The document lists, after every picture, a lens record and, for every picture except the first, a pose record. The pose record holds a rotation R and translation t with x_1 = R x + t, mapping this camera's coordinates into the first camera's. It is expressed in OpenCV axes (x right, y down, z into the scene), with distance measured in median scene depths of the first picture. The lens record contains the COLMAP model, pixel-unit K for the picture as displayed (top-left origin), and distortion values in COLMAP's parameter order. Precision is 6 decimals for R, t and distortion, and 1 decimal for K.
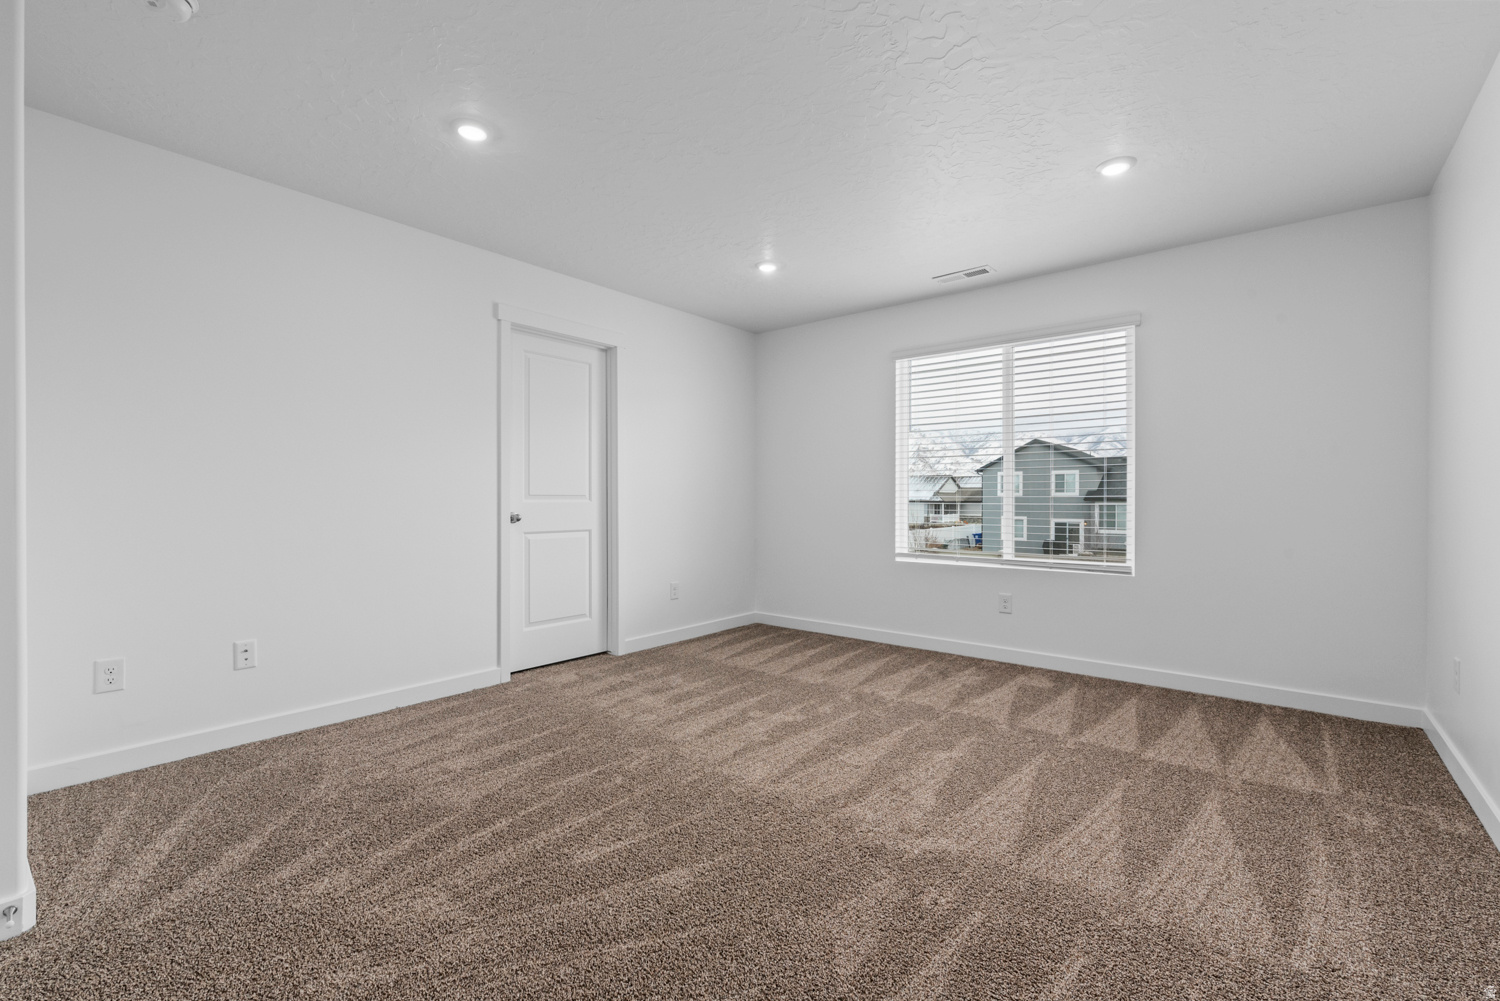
lens RADIAL K [[639.2, 0, 742.2], [0, 639.2, 499.0], [0, 0, 1]] dist [-0.002021, 0.000928]
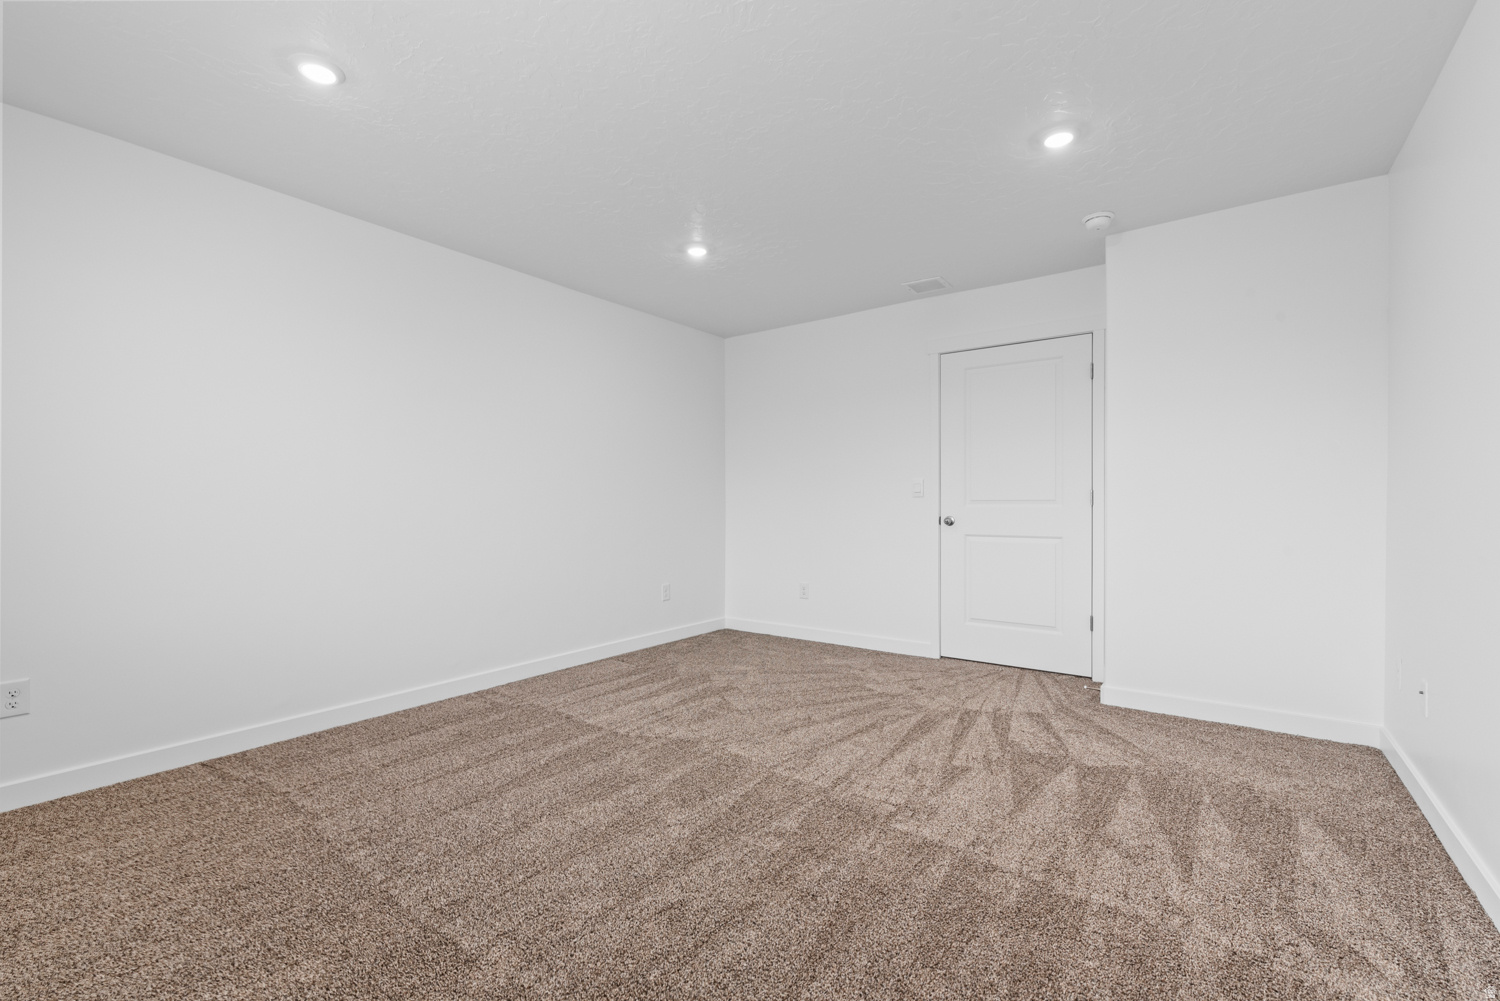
lens RADIAL K [[639.2, 0, 755.4], [0, 639.2, 500.0], [0, 0, 1]] dist [-0.002021, 0.000928]
pose [[0.998421, -0.003983, 0.056025, 0.071444], [0.004217, 0.999983, -0.004054, -0.000671], [-0.056008, 0.004284, 0.998421, 0.085187]]
